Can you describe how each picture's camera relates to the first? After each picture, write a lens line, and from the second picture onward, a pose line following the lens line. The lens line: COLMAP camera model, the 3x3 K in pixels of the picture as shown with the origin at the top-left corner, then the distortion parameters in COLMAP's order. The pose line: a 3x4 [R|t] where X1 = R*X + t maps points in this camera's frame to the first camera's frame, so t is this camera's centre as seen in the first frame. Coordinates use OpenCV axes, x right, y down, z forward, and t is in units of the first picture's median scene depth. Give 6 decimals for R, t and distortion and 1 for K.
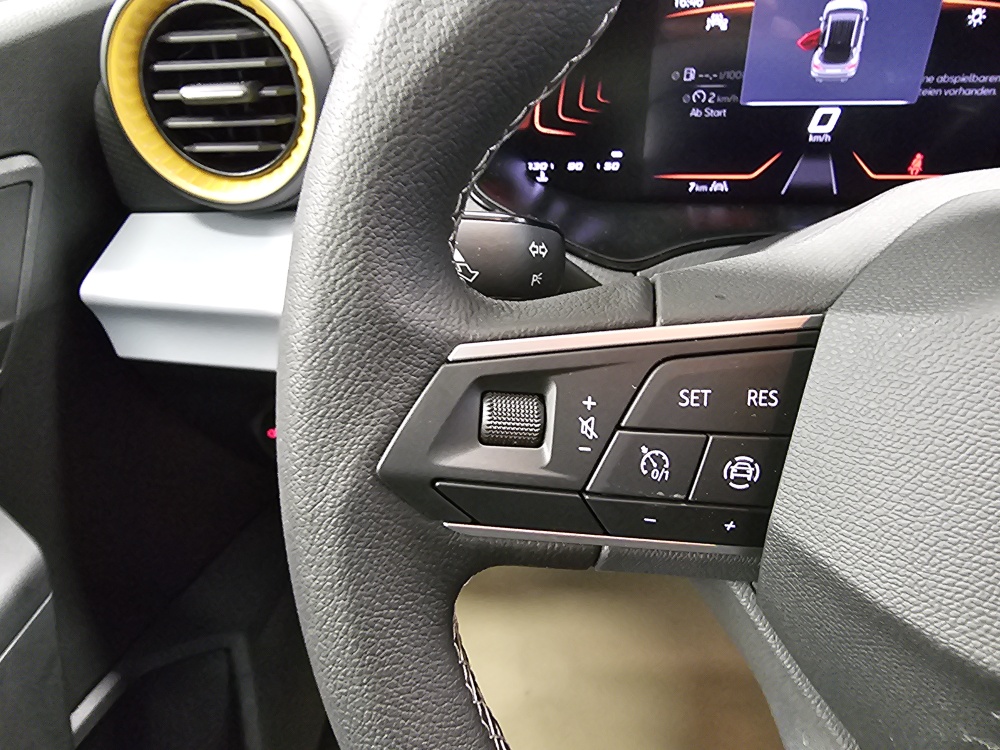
lens RADIAL K [[717.0, 0, 500.0], [0, 717.0, 375.0], [0, 0, 1]] dist [-0.012720, -0.006845]
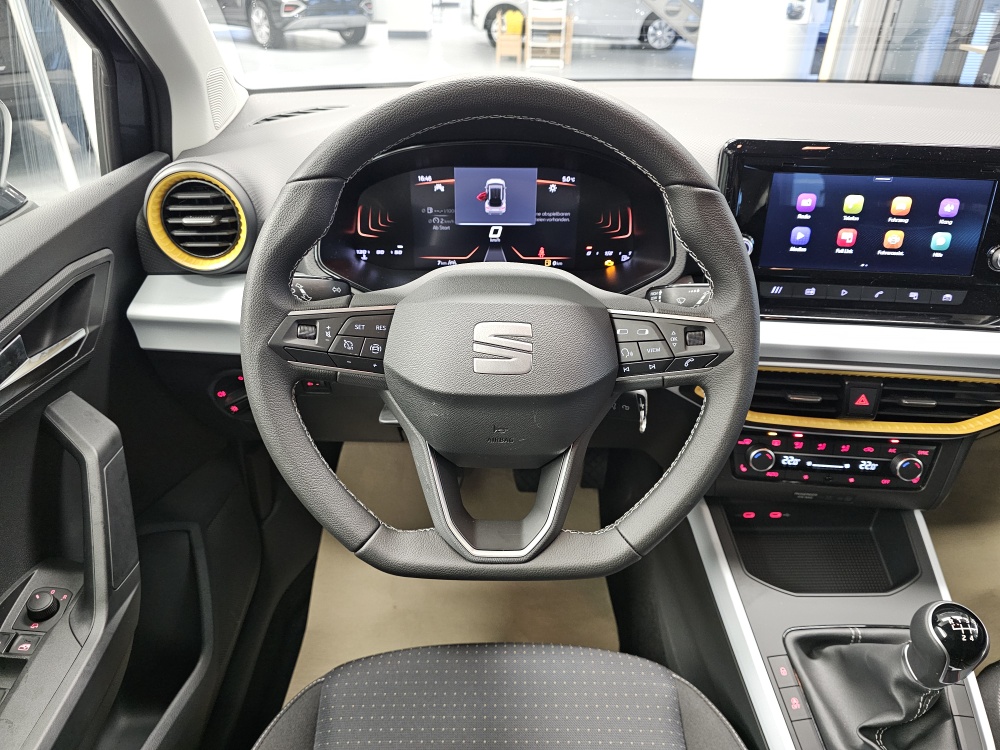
lens RADIAL K [[683.9, 0, 500.0], [0, 683.9, 375.0], [0, 0, 1]] dist [0.001900, -0.002491]
pose [[0.992781, -0.016638, 0.118782, 0.231960], [0.025441, 0.997009, -0.072983, 0.224900], [-0.117213, 0.075478, 0.990234, -1.026054]]
